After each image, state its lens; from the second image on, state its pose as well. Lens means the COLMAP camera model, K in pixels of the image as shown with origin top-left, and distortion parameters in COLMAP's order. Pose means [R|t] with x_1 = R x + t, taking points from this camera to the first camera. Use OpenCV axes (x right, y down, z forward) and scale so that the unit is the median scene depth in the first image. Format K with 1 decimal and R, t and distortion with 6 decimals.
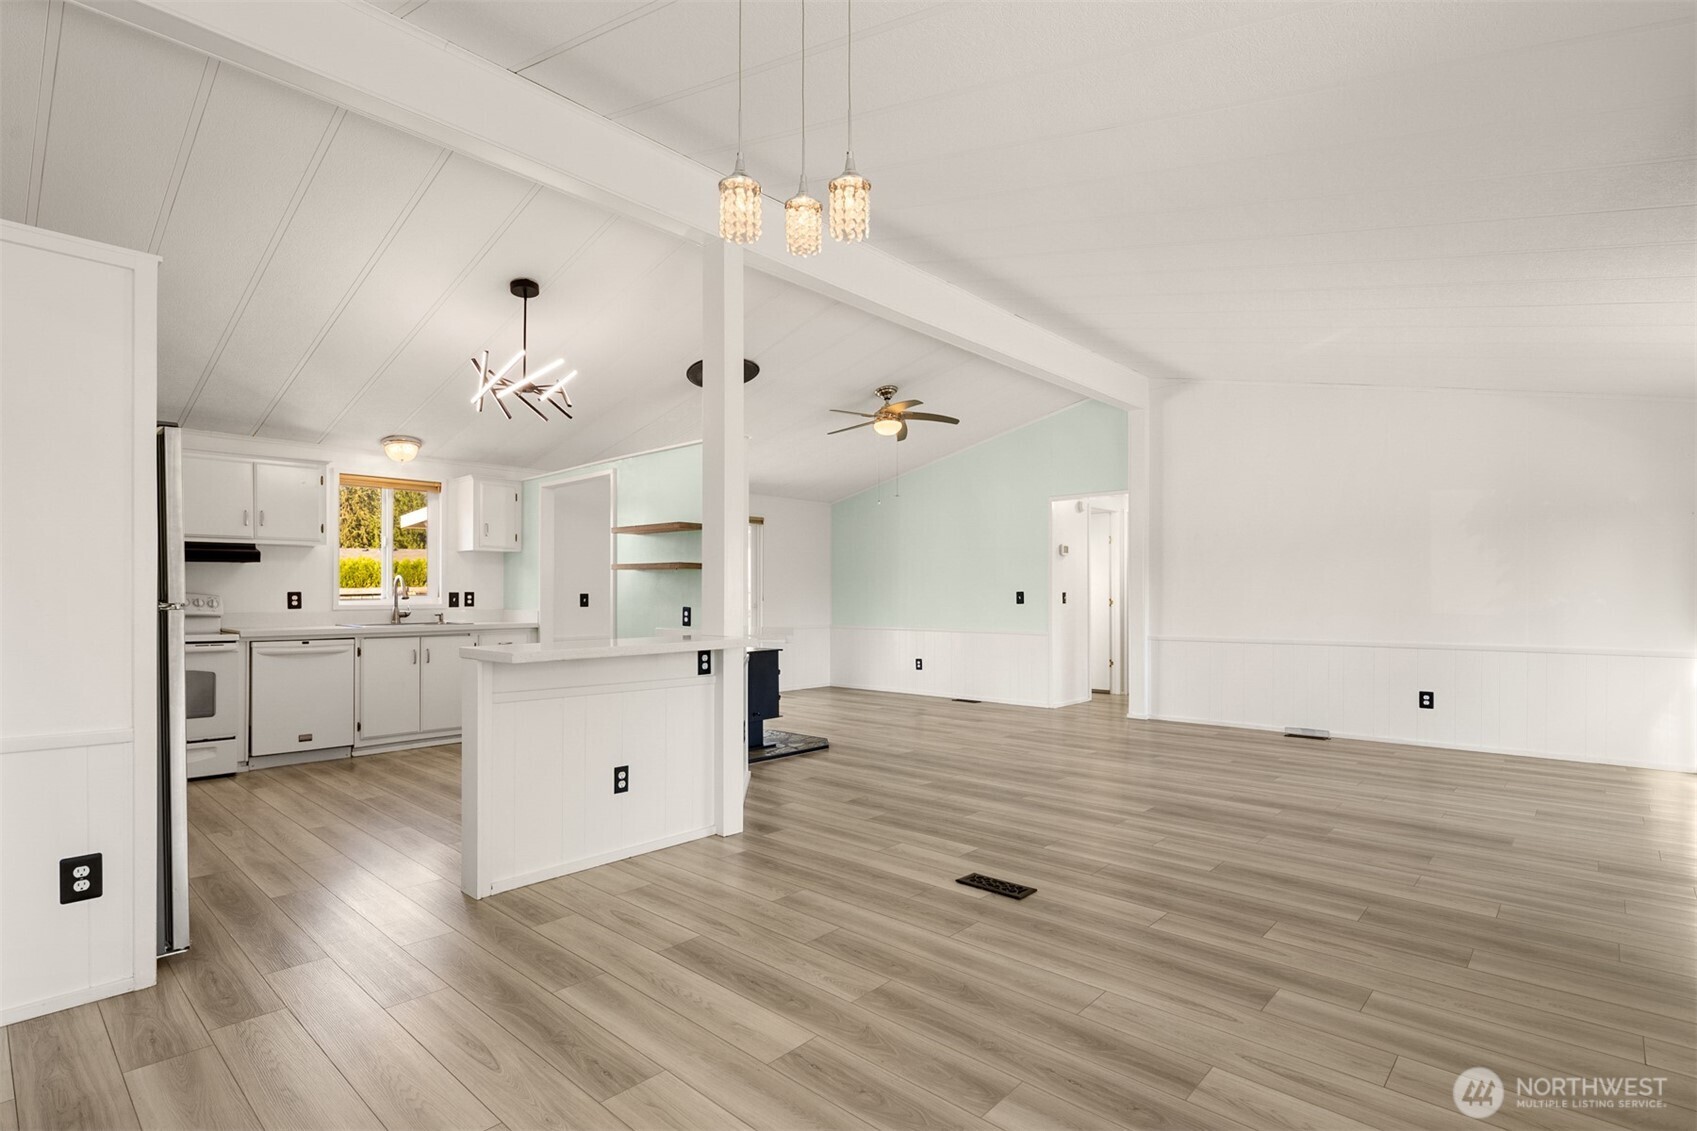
lens RADIAL K [[820.3, 0, 838.8], [0, 820.3, 594.3], [0, 0, 1]] dist [0.006891, -0.006022]
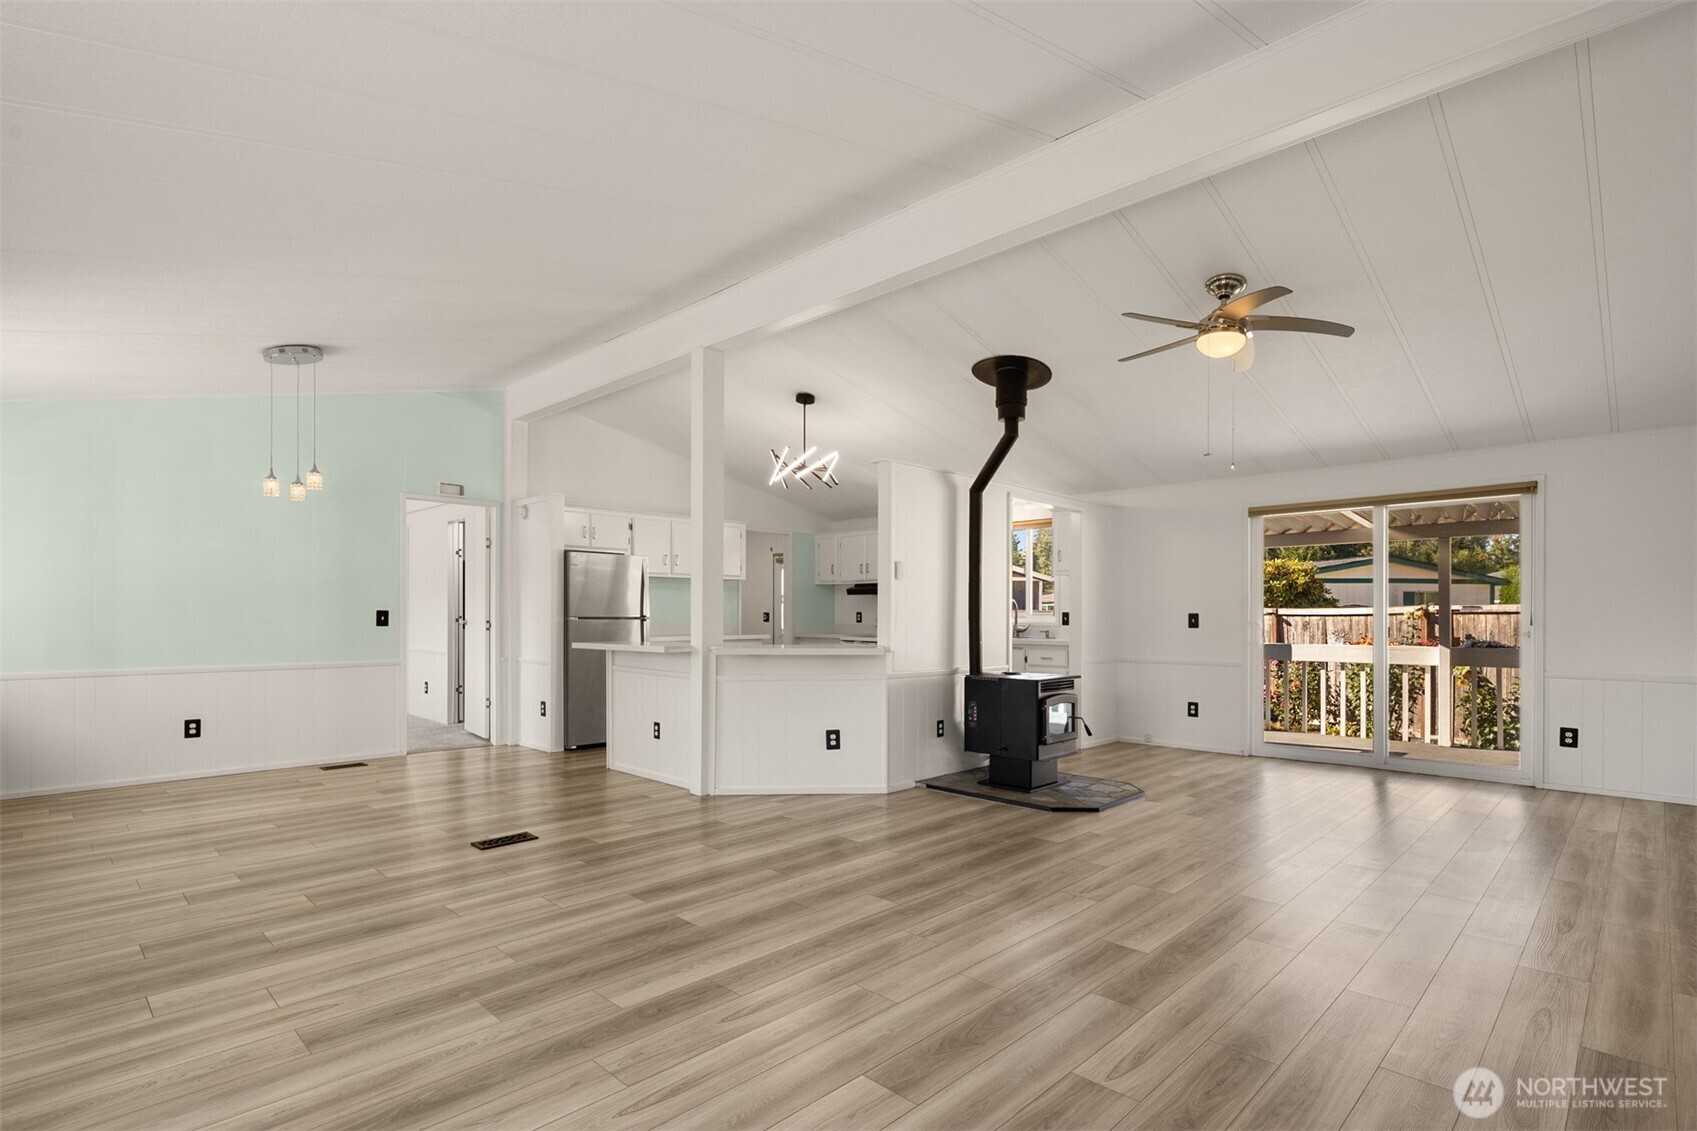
lens RADIAL K [[820.3, 0, 844.1], [0, 820.3, 615.2], [0, 0, 1]] dist [0.006891, -0.006022]
pose [[-0.029430, 0.002143, -0.999565, 0.789759], [-0.000220, 0.999998, 0.002150, -0.000854], [0.999567, 0.000283, -0.029430, 0.847946]]
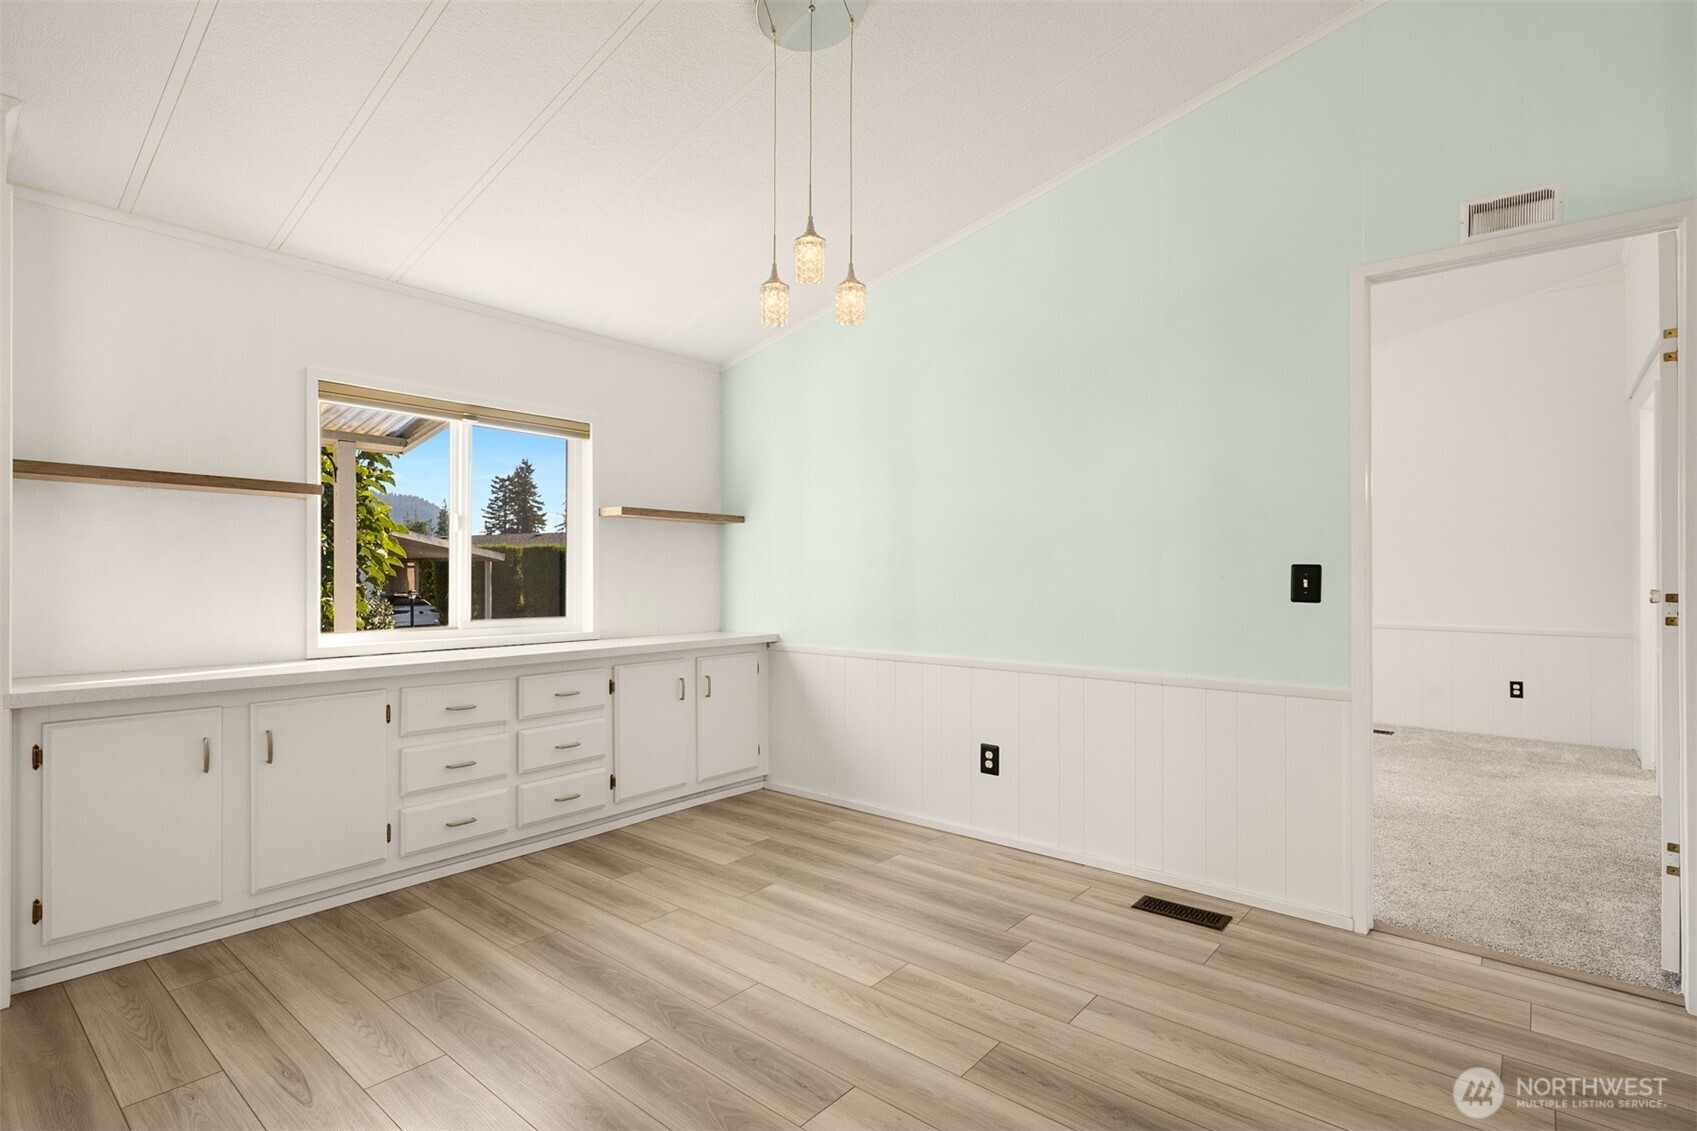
lens RADIAL K [[820.3, 0, 841.5], [0, 820.3, 571.2], [0, 0, 1]] dist [0.006891, -0.006022]
pose [[-0.999083, -0.000249, -0.042825, -0.011308], [-0.000042, 0.999988, -0.004850, 0.001322], [0.042825, -0.004844, -0.999071, 0.645679]]
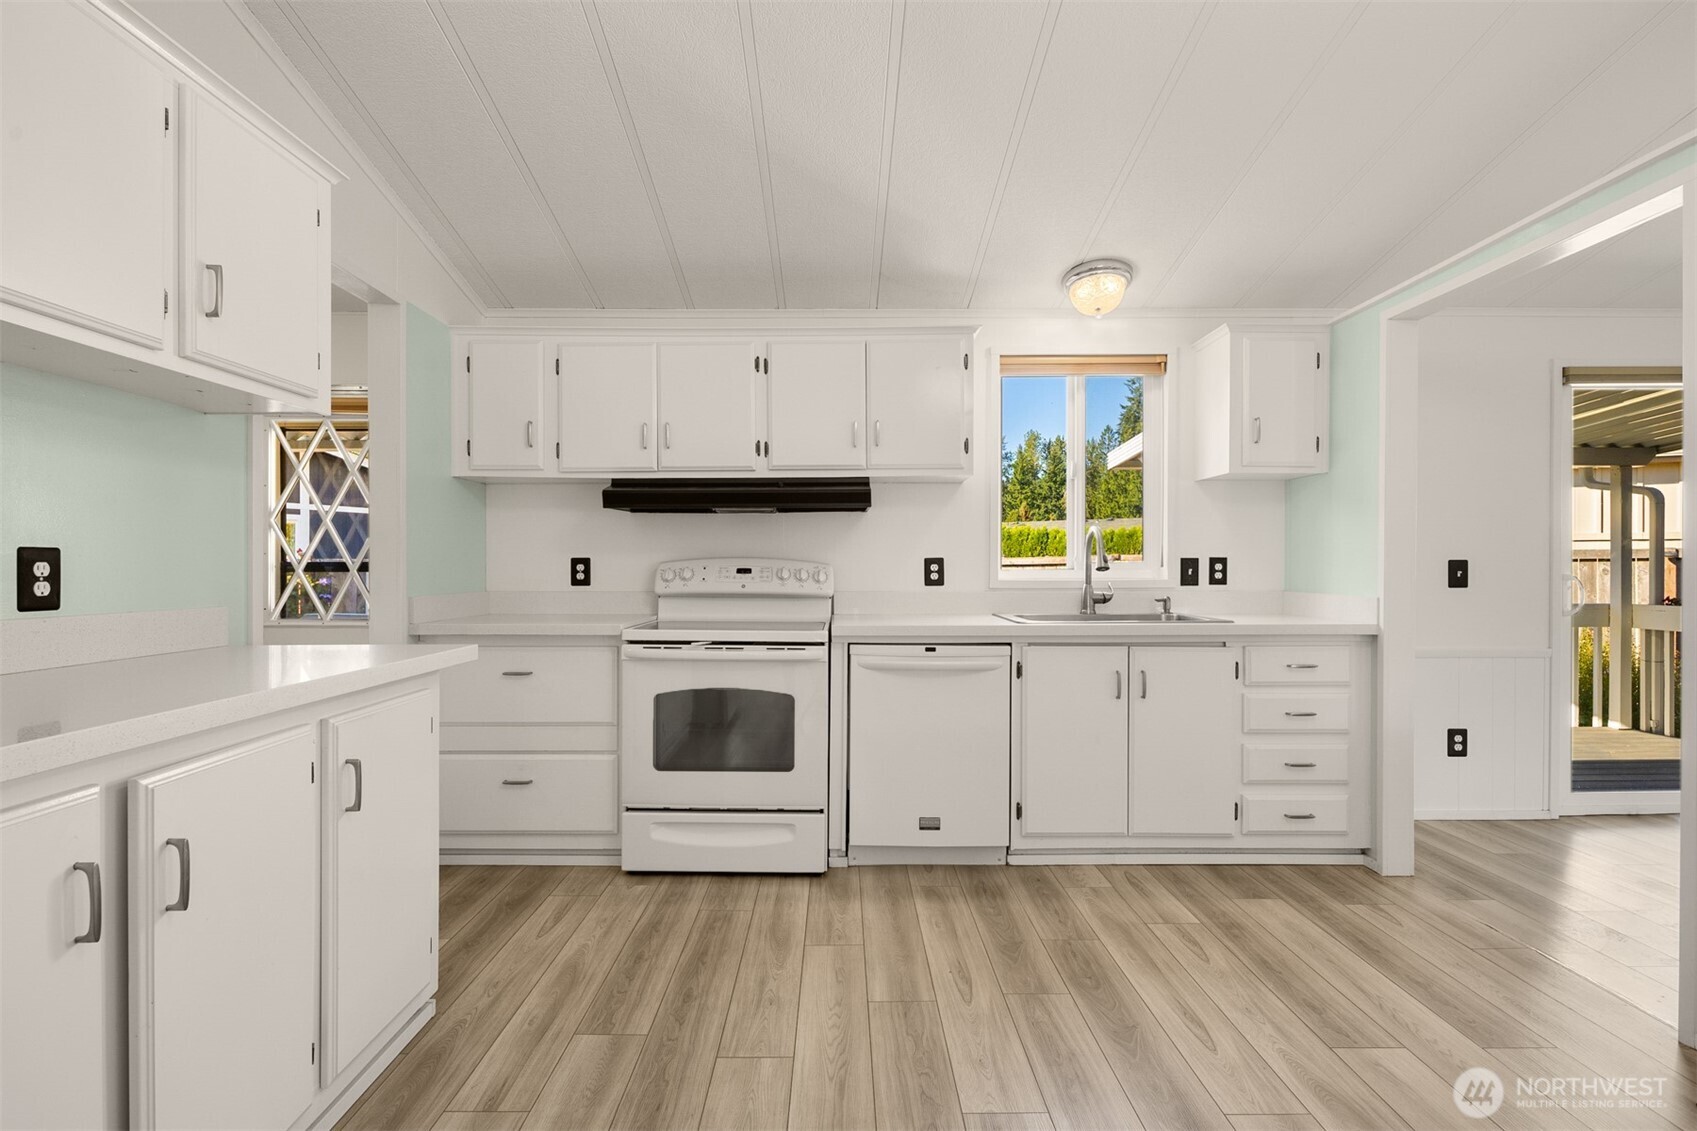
lens RADIAL K [[820.3, 0, 839.0], [0, 820.3, 567.6], [0, 0, 1]] dist [0.006891, -0.006022]
pose [[0.683170, 0.001564, -0.730257, -0.273999], [0.001139, 0.999994, 0.003207, 0.002304], [0.730258, -0.003022, 0.683165, 0.547810]]
